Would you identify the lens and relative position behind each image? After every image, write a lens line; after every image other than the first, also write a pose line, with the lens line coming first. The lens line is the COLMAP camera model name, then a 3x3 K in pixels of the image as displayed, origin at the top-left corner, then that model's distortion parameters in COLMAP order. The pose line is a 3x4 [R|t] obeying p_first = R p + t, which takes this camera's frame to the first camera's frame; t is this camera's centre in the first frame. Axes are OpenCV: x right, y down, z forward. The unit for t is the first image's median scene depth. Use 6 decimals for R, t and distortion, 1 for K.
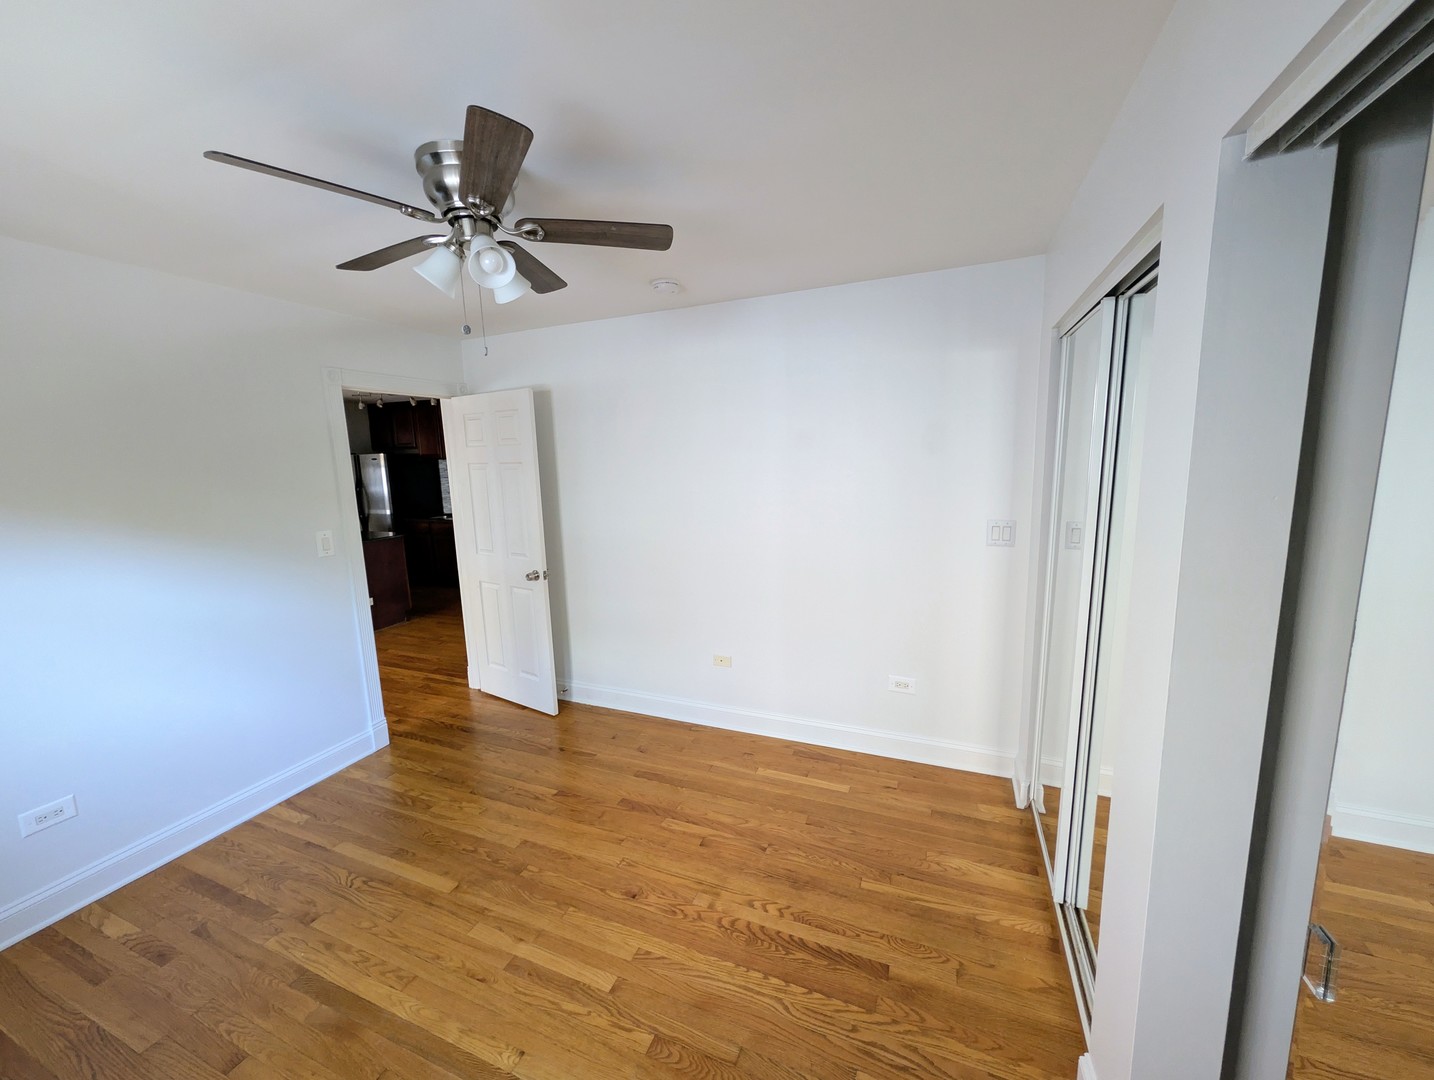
lens RADIAL K [[549.6, 0, 709.5], [0, 549.6, 540.1], [0, 0, 1]] dist [-0.000341, 0.000231]
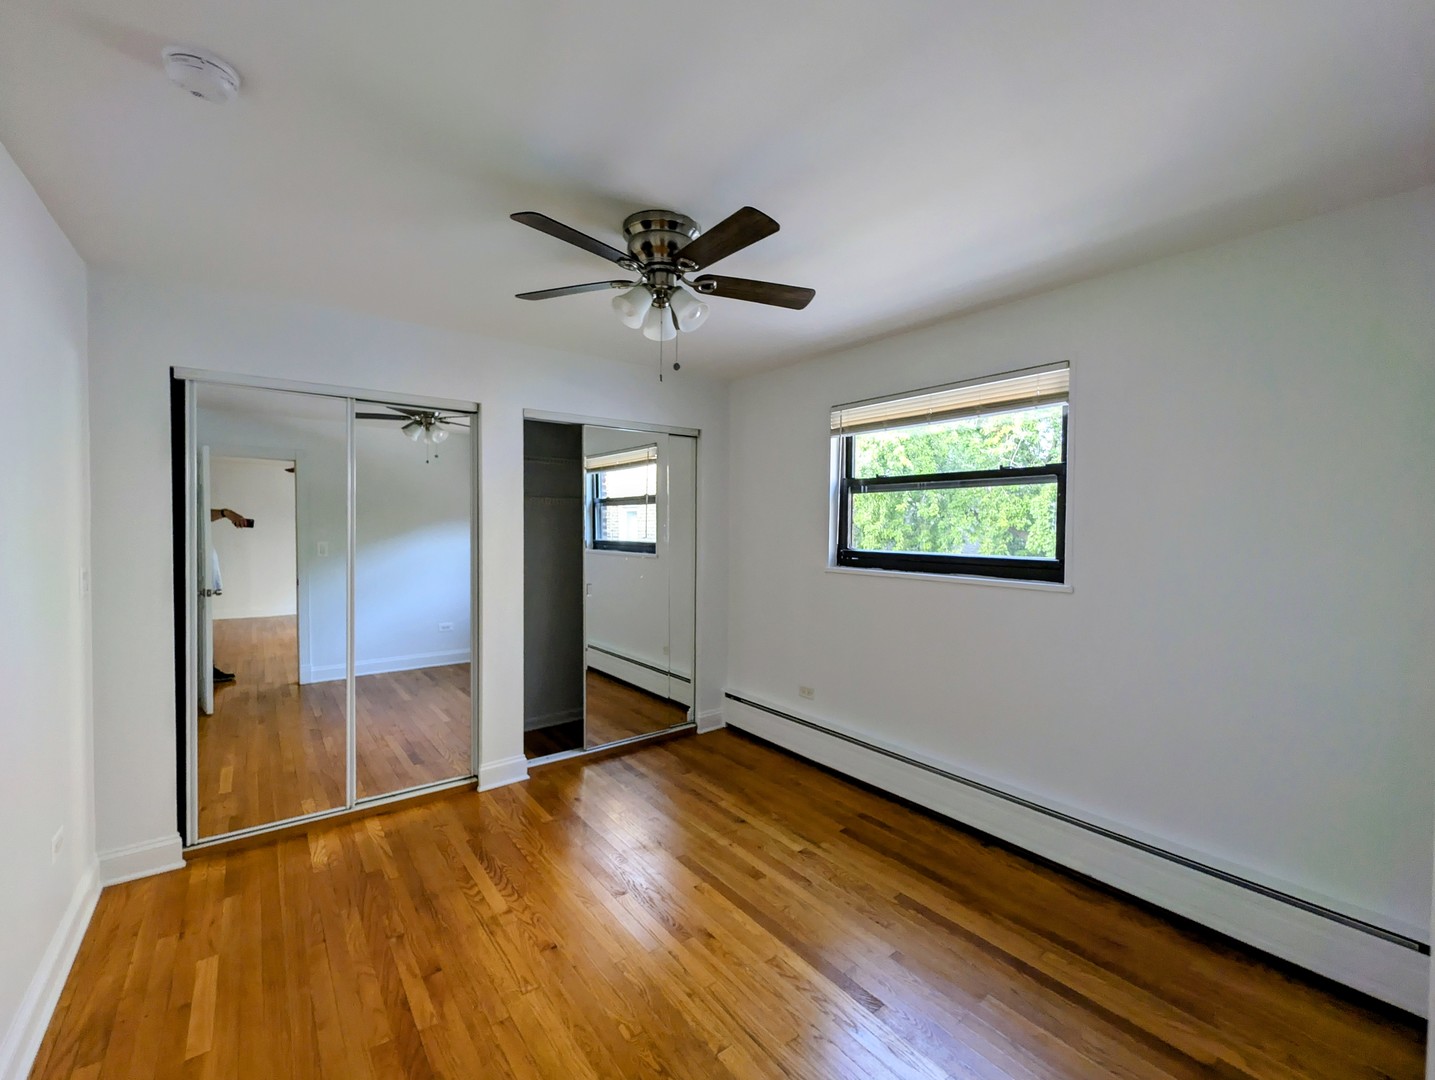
lens RADIAL K [[550.0, 0, 719.2], [0, 550.0, 540.0], [0, 0, 1]] dist [-0.000341, 0.000231]
pose [[-0.873758, 0.013303, 0.486178, -0.788060], [0.098038, 0.983924, 0.149271, -0.125362], [-0.476377, 0.178091, -0.861016, 1.451129]]
